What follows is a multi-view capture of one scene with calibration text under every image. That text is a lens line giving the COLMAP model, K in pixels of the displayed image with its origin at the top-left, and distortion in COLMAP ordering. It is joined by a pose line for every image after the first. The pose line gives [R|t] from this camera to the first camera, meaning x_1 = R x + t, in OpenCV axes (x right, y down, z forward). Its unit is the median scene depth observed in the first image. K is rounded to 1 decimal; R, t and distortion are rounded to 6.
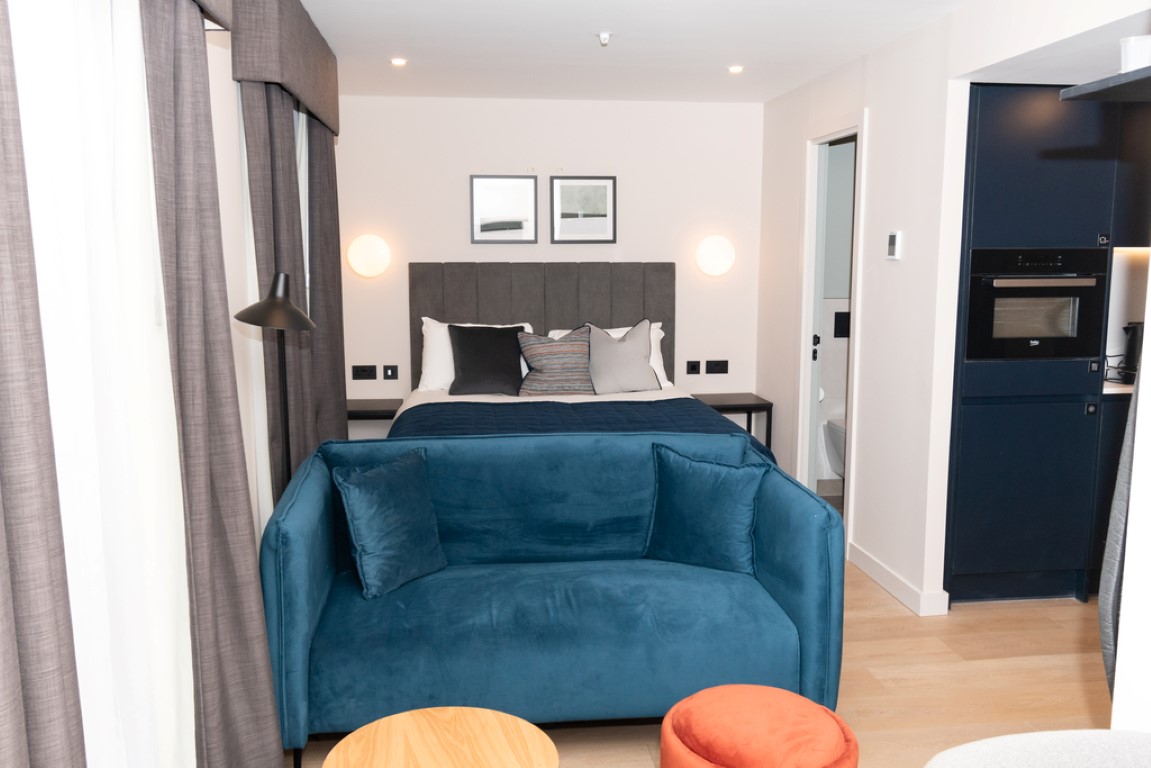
lens RADIAL K [[928.8, 0, 575.5], [0, 928.8, 384.0], [0, 0, 1]] dist [-0.005260, -0.006450]
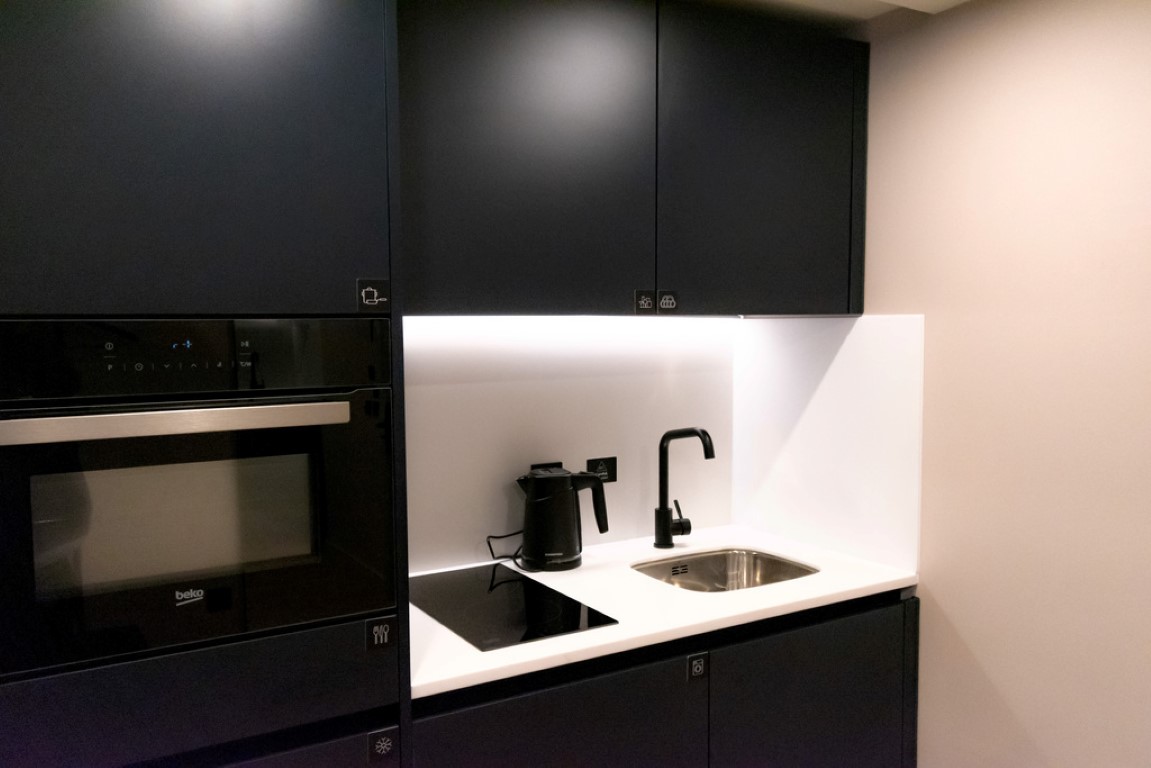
lens RADIAL K [[922.2, 0, 575.5], [0, 922.2, 384.0], [0, 0, 1]] dist [-0.004697, -0.001418]
pose [[0.909084, -0.030890, 0.415467, 0.487957], [0.062501, 0.996073, -0.062701, -0.091980], [-0.411899, 0.082968, 0.907445, 0.633430]]
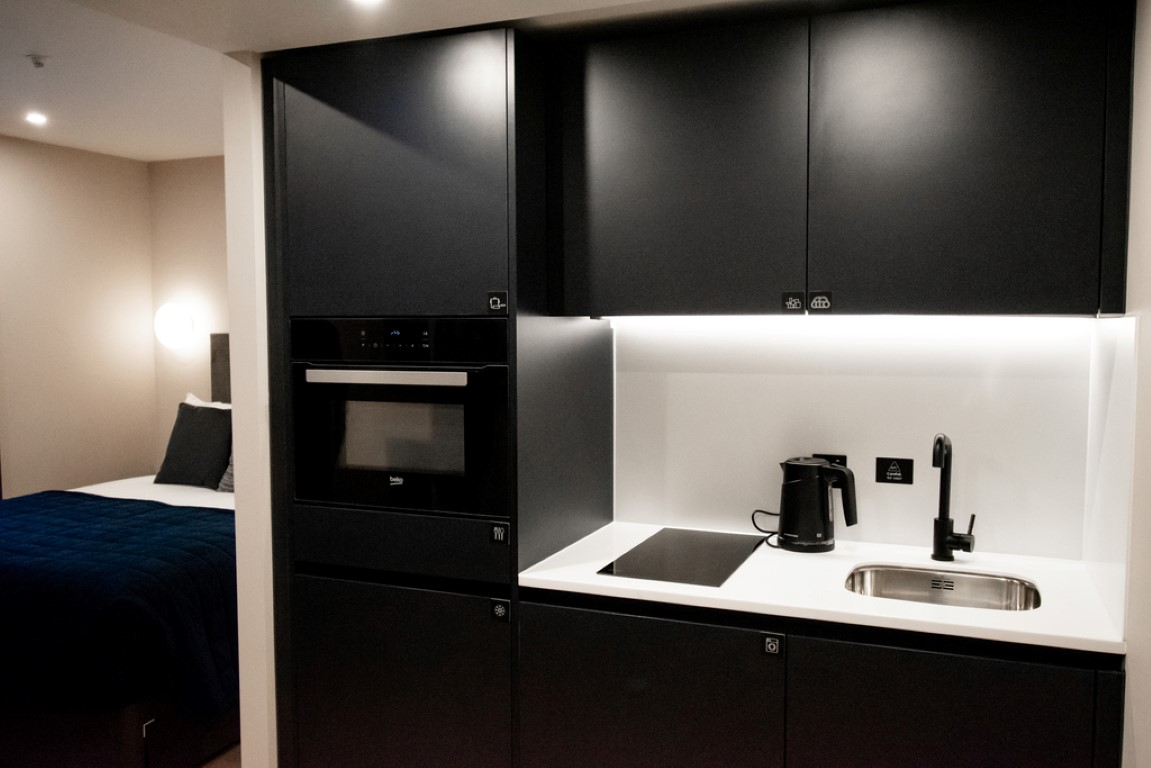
lens RADIAL K [[928.8, 0, 575.5], [0, 928.8, 384.0], [0, 0, 1]] dist [-0.005260, -0.006450]
pose [[0.879738, 0.033858, -0.474253, 0.869123], [-0.068750, 0.996037, -0.056420, -0.079731], [0.470463, 0.082240, 0.878579, 0.541953]]
